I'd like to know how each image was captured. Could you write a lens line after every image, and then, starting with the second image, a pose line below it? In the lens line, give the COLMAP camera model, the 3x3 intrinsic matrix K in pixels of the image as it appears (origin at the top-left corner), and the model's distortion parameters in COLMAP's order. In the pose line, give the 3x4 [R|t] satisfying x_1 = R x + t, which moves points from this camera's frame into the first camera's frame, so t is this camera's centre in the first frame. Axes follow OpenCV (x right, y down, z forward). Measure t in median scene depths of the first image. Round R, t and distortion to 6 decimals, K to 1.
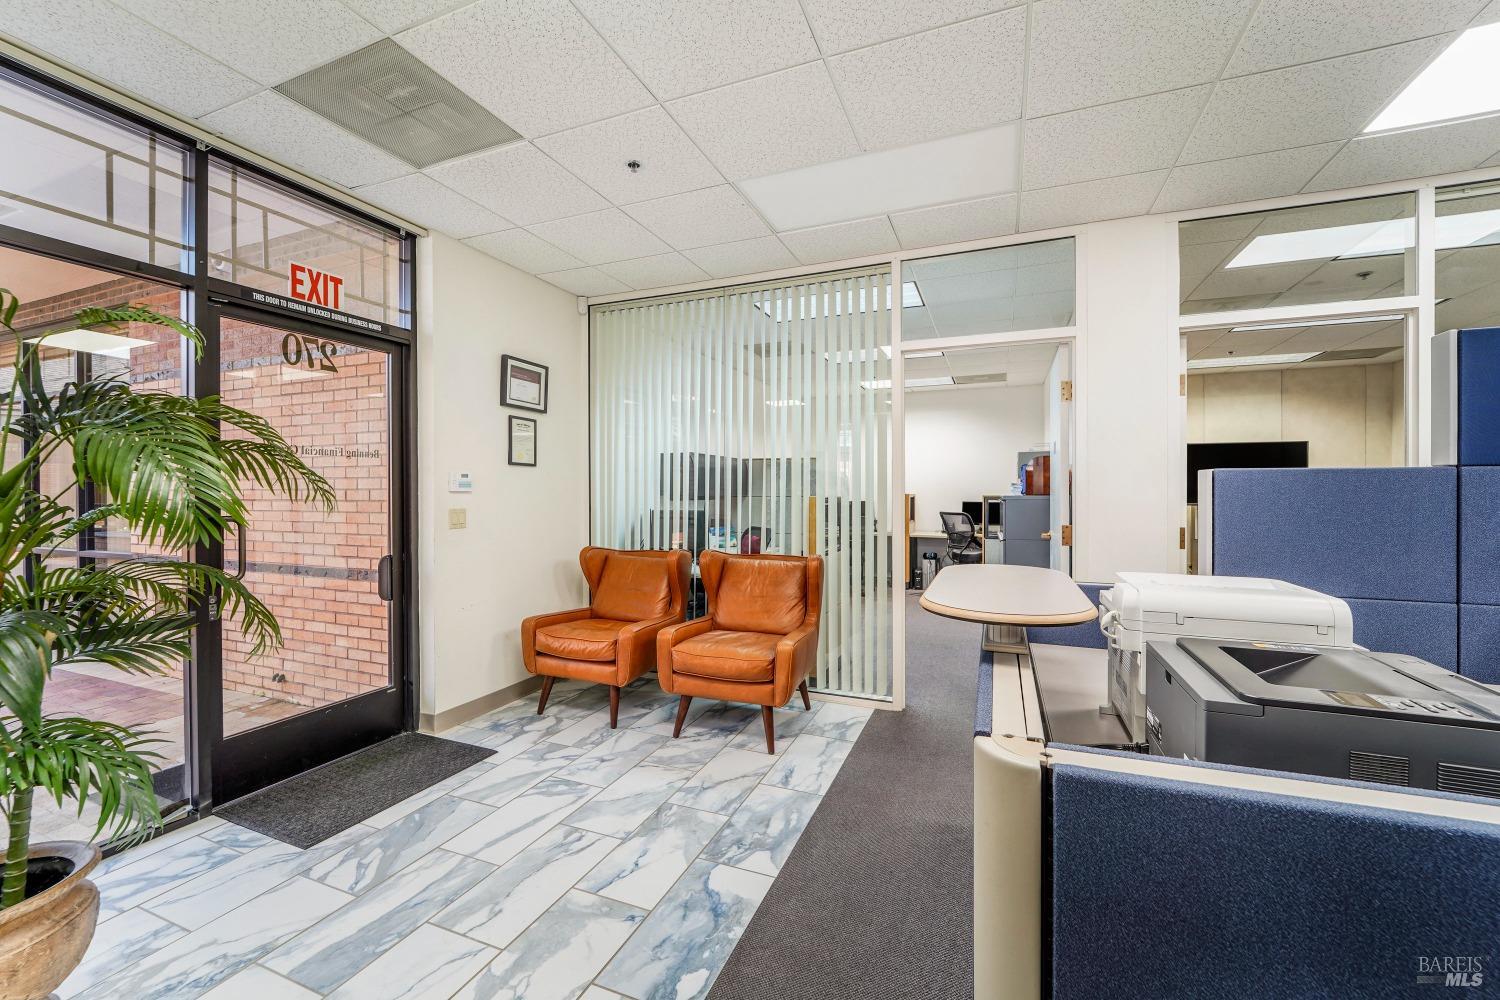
lens RADIAL K [[613.6, 0, 751.7], [0, 613.6, 494.4], [0, 0, 1]] dist [-0.015195, -0.001203]
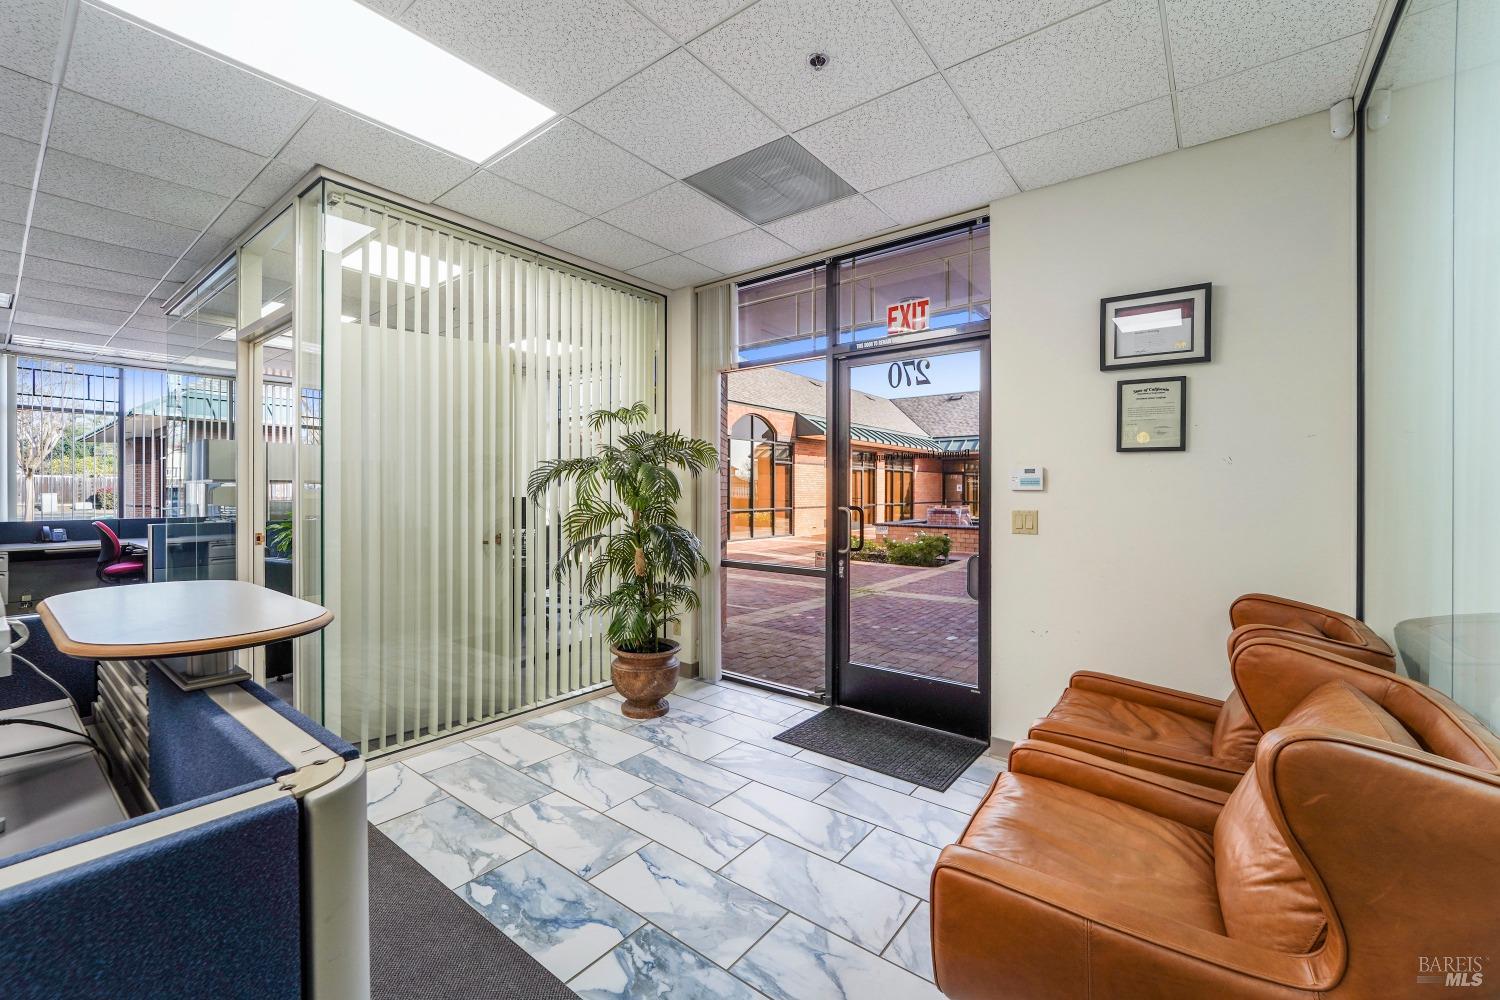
lens RADIAL K [[613.6, 0, 753.8], [0, 613.6, 494.7], [0, 0, 1]] dist [-0.015195, -0.001203]
pose [[-0.274749, 0.005502, -0.961500, 0.607159], [-0.008586, 0.999930, 0.008175, -0.002698], [0.961478, 0.010501, -0.274682, 1.225864]]
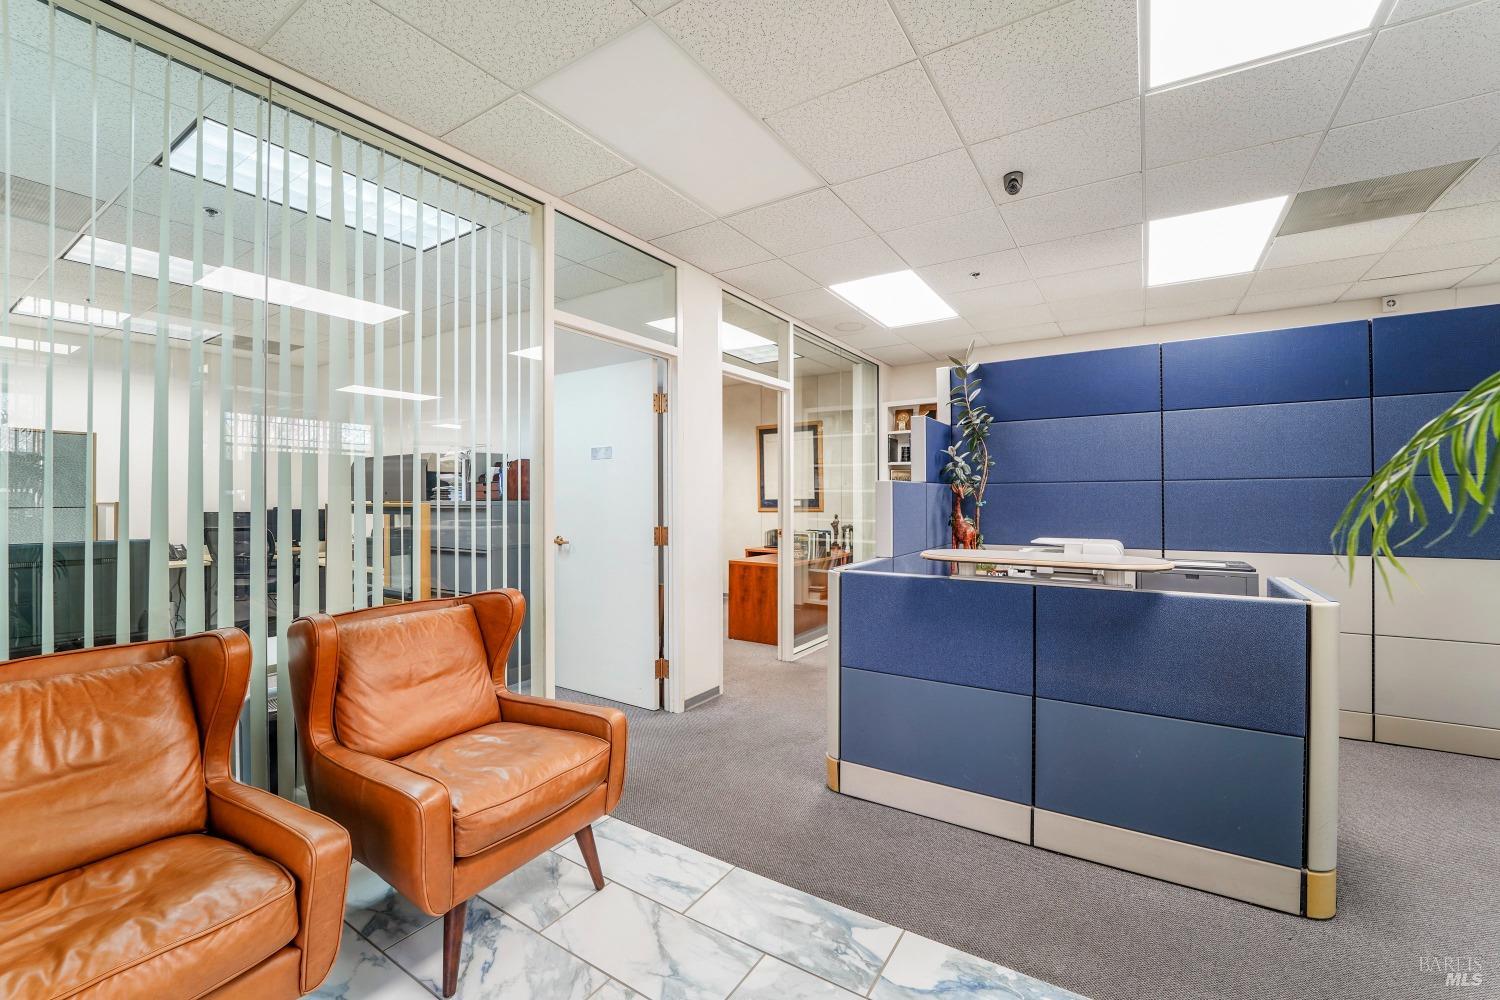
lens RADIAL K [[613.6, 0, 745.6], [0, 613.6, 497.7], [0, 0, 1]] dist [-0.015195, -0.001203]
pose [[0.194323, 0.001563, 0.980936, -0.740602], [0.012061, 0.999919, -0.003983, 0.003074], [-0.980864, 0.012605, 0.194288, 0.893158]]
